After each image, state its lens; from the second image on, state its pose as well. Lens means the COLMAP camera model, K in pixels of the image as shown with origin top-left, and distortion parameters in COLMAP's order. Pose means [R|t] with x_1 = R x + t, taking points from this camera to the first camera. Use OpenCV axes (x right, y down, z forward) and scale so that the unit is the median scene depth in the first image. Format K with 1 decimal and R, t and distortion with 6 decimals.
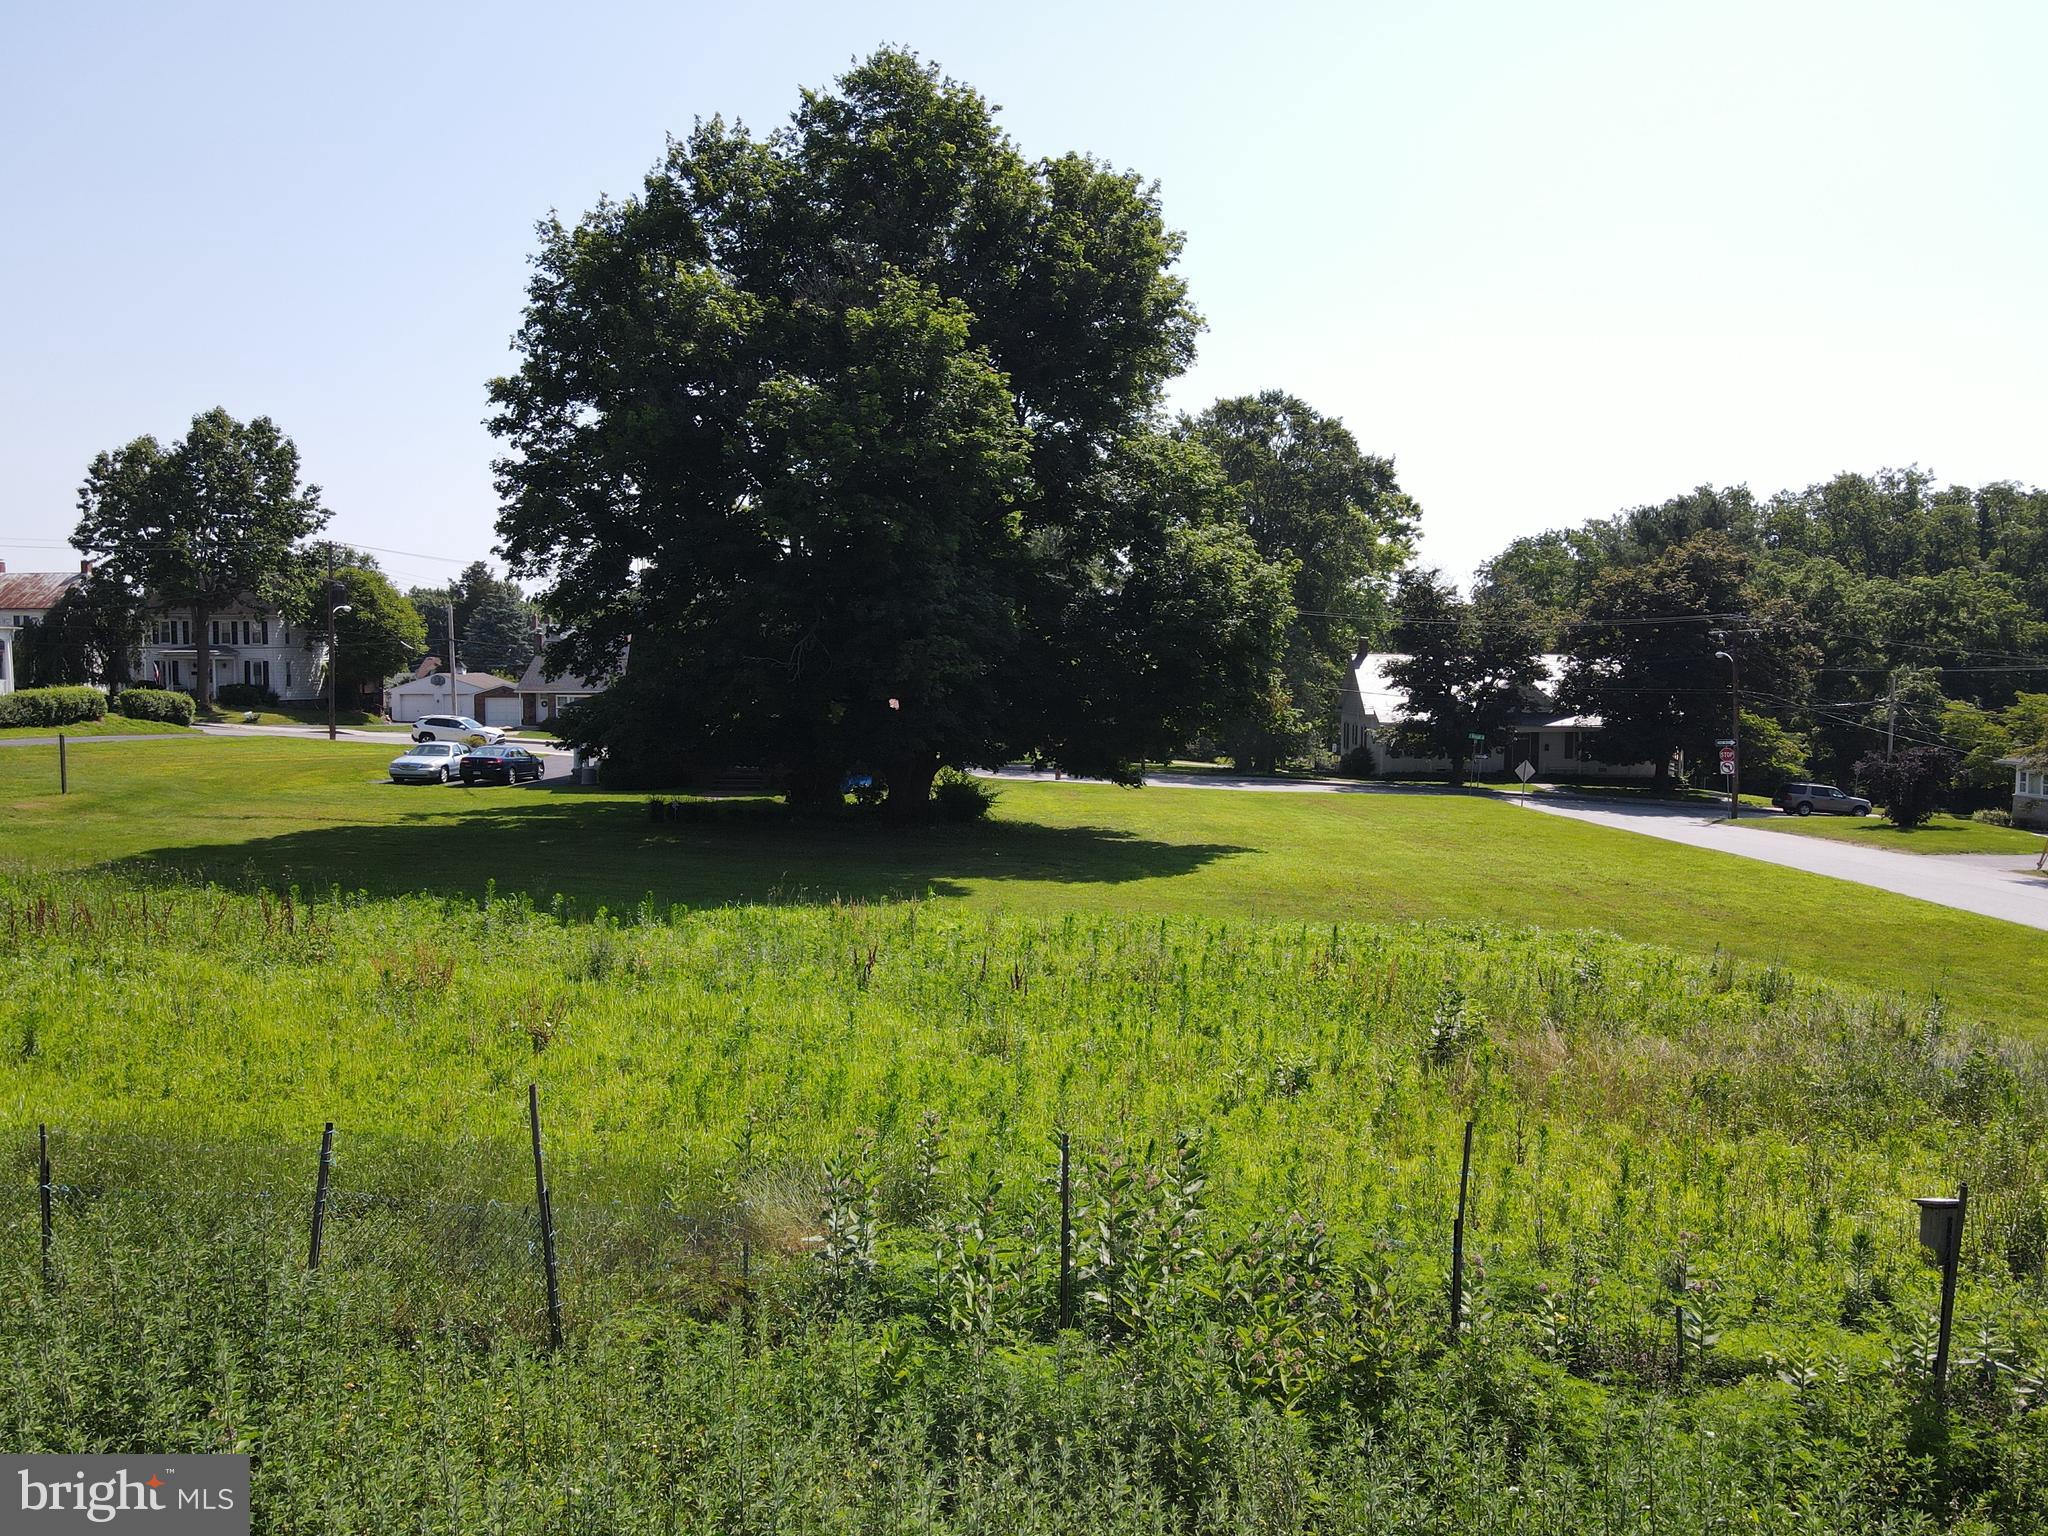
lens RADIAL K [[1541.8, 0, 1027.8], [0, 1541.8, 773.8], [0, 0, 1]] dist [0.020409, -0.007941]
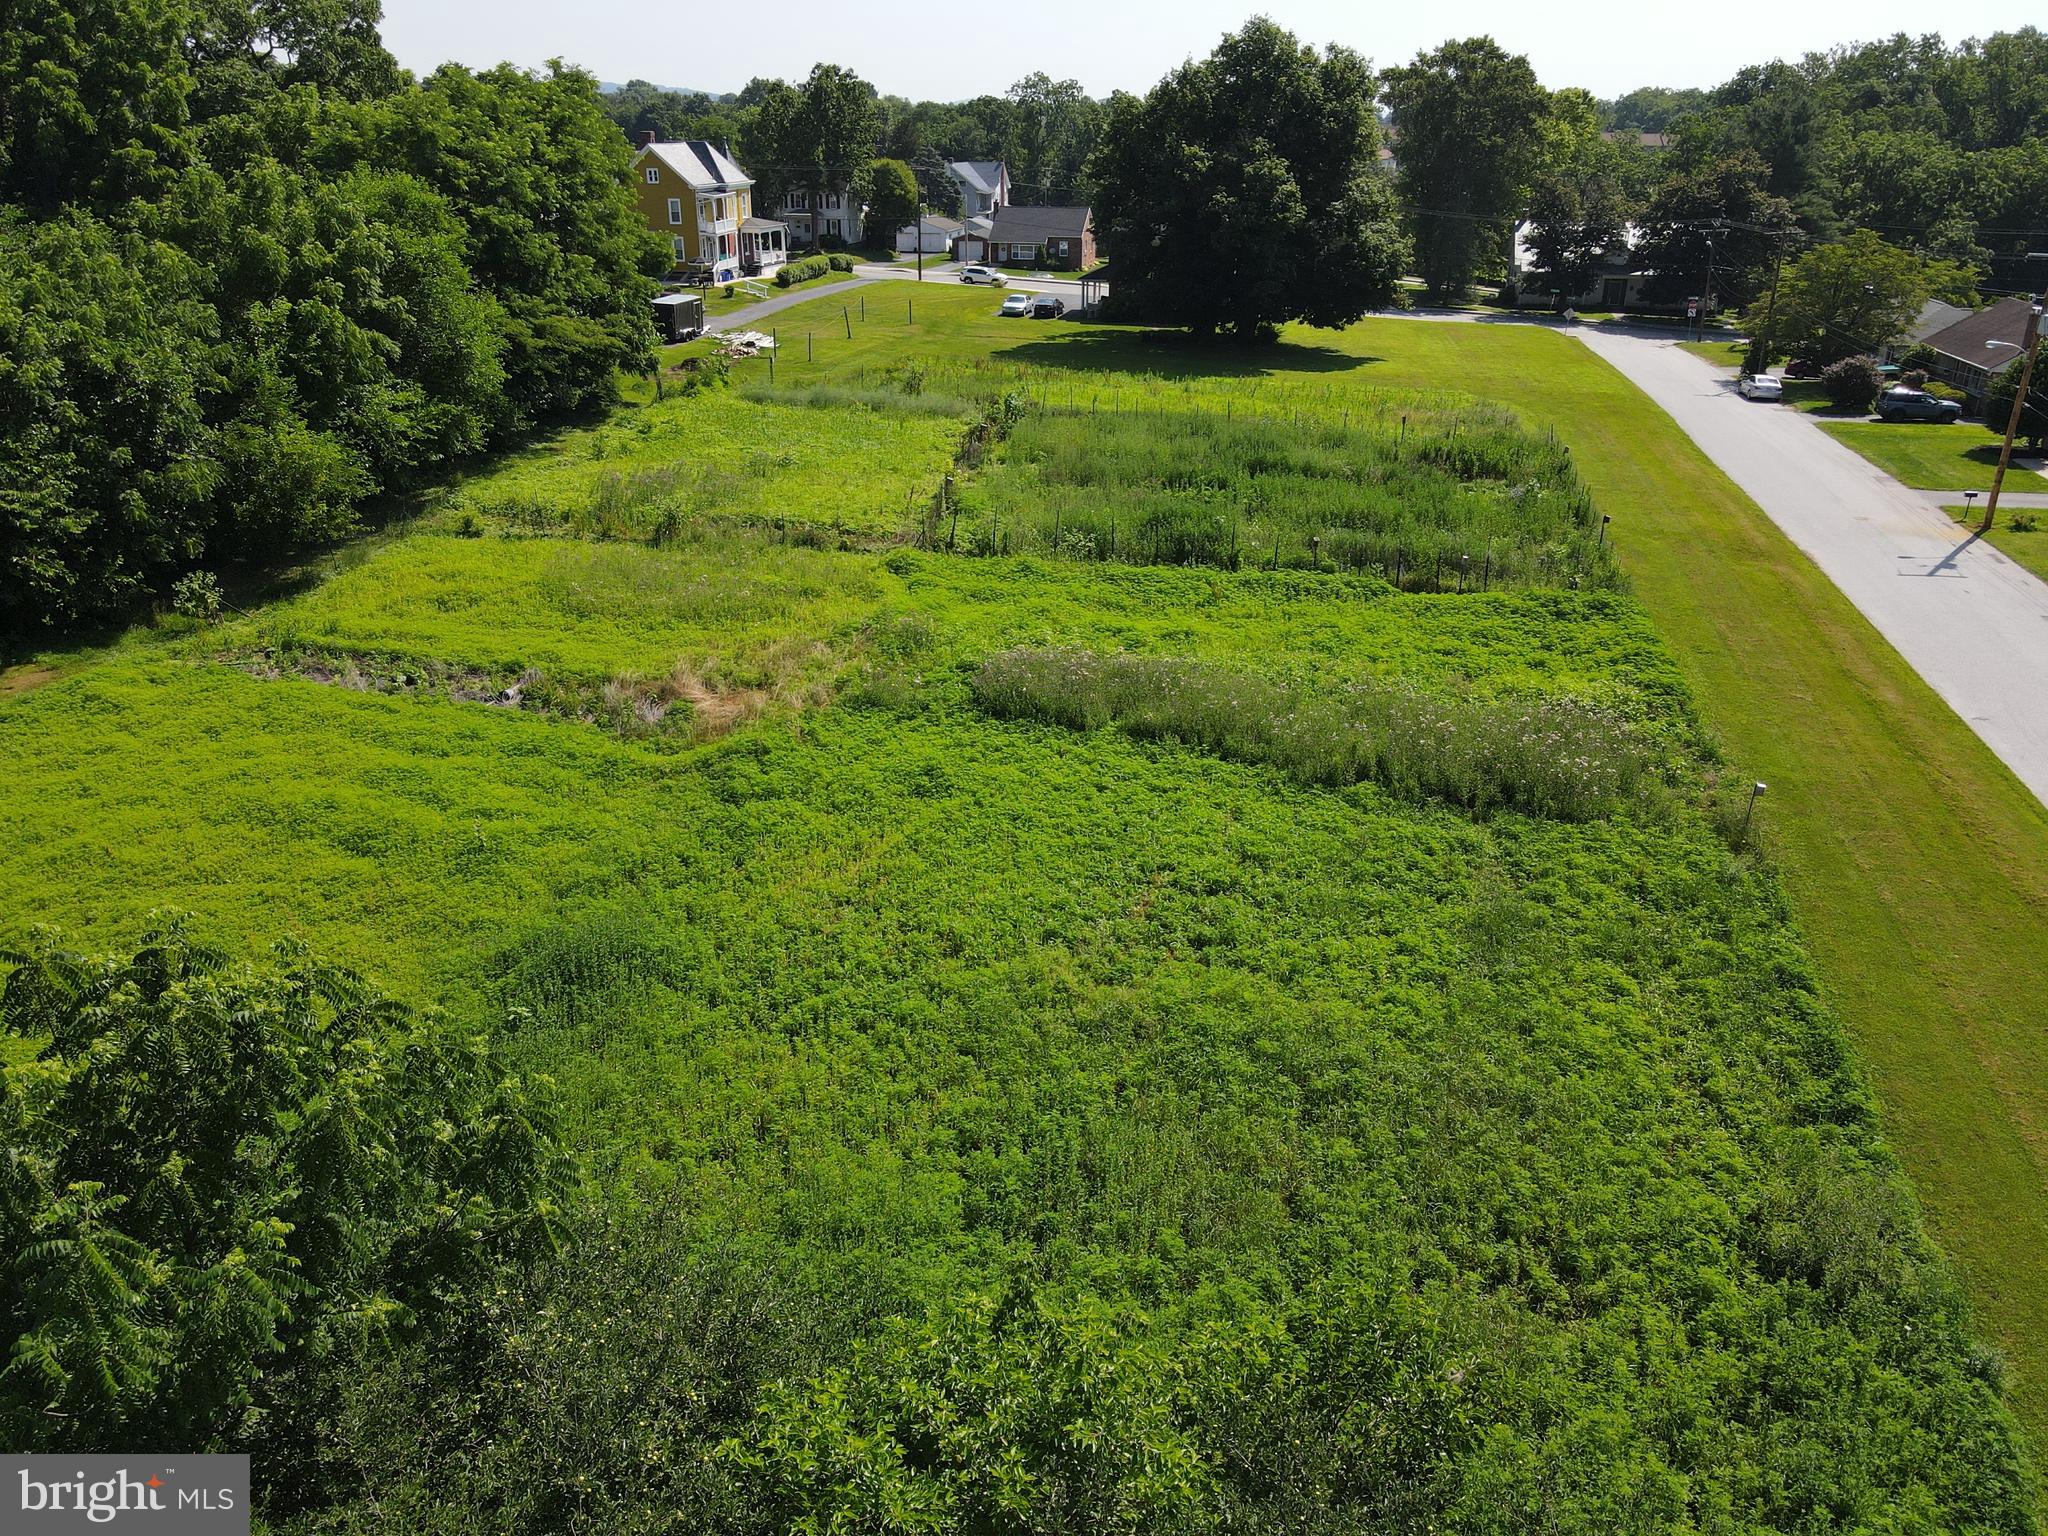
lens RADIAL K [[1541.8, 0, 1017.8], [0, 1541.8, 765.4], [0, 0, 1]] dist [0.020409, -0.007941]
pose [[0.985402, 0.067030, -0.156494, -0.003759], [-0.013296, 0.946720, 0.321783, -0.106246], [0.169725, -0.315005, 0.933791, -1.386585]]
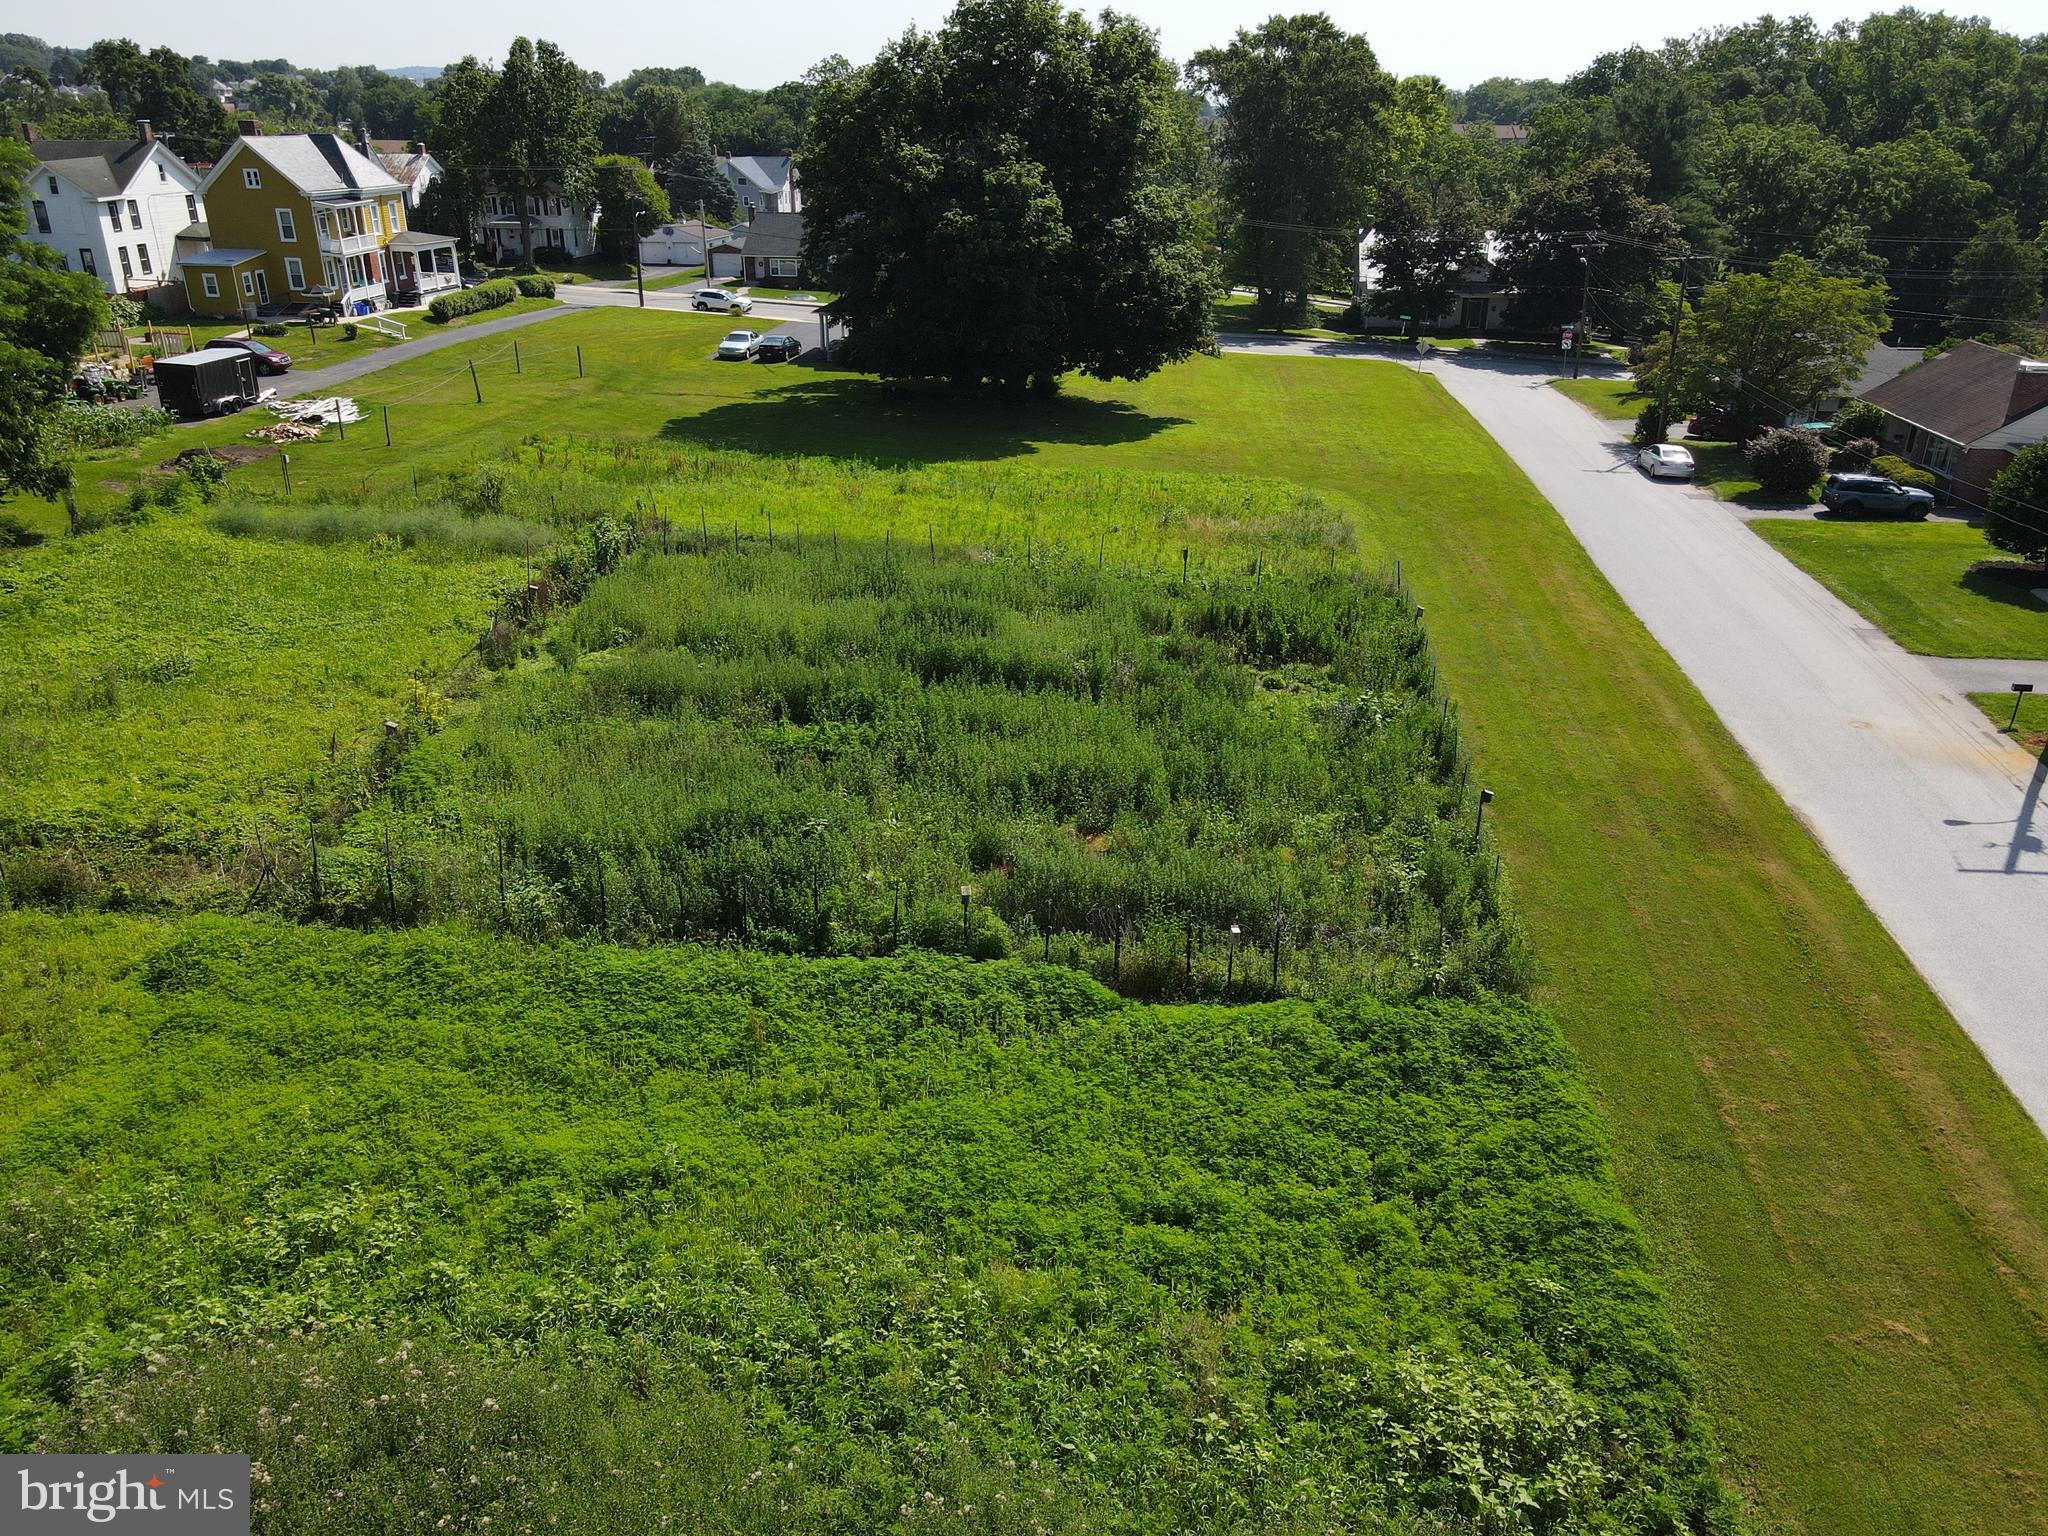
lens RADIAL K [[1541.8, 0, 1025.9], [0, 1541.8, 770.6], [0, 0, 1]] dist [0.020409, -0.007941]
pose [[0.996419, 0.036004, -0.076505, 0.086784], [-0.008833, 0.944186, 0.329296, -0.145466], [0.084091, -0.327440, 0.941122, -0.828287]]
